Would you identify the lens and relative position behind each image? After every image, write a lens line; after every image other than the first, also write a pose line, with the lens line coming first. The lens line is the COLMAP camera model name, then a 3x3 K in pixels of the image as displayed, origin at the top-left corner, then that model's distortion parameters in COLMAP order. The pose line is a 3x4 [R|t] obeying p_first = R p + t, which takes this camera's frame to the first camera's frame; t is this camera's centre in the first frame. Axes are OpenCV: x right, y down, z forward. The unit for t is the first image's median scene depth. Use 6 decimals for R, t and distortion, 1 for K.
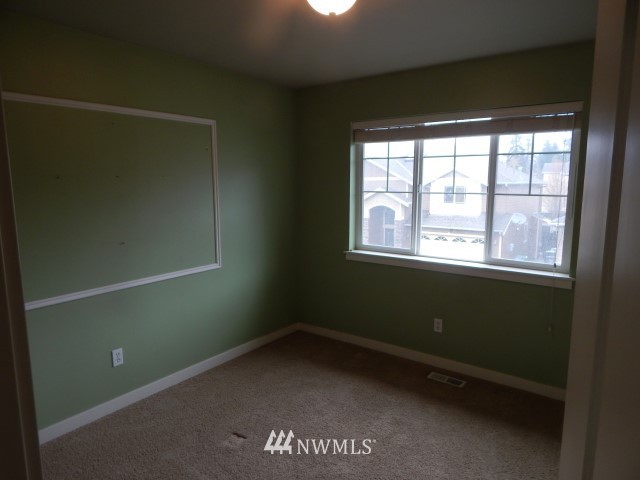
lens RADIAL K [[418.4, 0, 318.0], [0, 418.4, 239.8], [0, 0, 1]] dist [-0.003582, -0.004985]
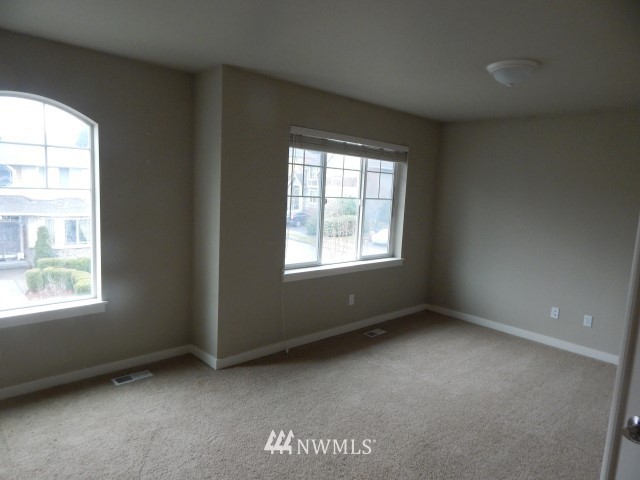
lens RADIAL K [[418.4, 0, 318.0], [0, 418.4, 239.8], [0, 0, 1]] dist [-0.003582, -0.004985]
pose [[0.196594, -0.115592, 0.973647, -0.964984], [0.096126, 0.990515, 0.098185, -0.117032], [-0.975762, 0.074291, 0.205841, 0.820871]]
